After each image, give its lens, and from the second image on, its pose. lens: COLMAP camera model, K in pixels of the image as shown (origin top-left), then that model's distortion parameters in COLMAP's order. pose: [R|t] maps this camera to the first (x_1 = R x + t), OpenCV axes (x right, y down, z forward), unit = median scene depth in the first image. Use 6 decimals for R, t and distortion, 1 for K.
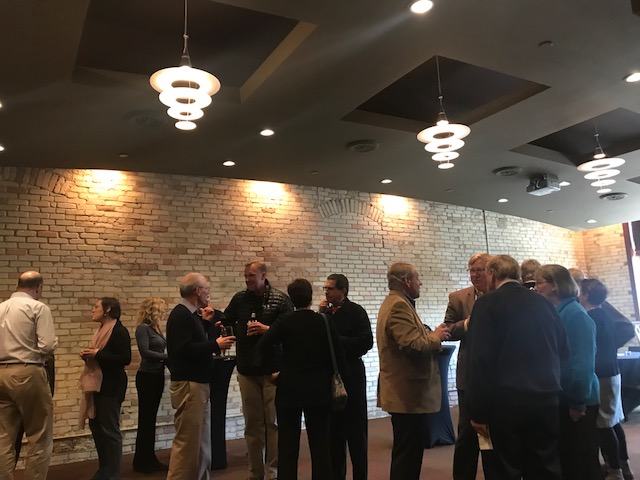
lens RADIAL K [[520.6, 0, 319.9], [0, 520.6, 239.9], [0, 0, 1]] dist [0.002935, 0.000469]
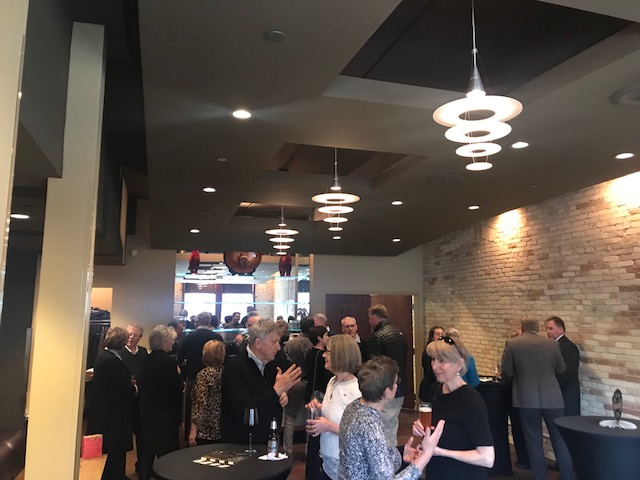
lens RADIAL K [[520.6, 0, 320.1], [0, 520.6, 239.5], [0, 0, 1]] dist [0.002935, 0.000469]
pose [[-0.232896, -0.093072, -0.968038, 0.847021], [0.155302, 0.979076, -0.131497, 0.014995], [0.960021, -0.180963, -0.213569, 0.796339]]
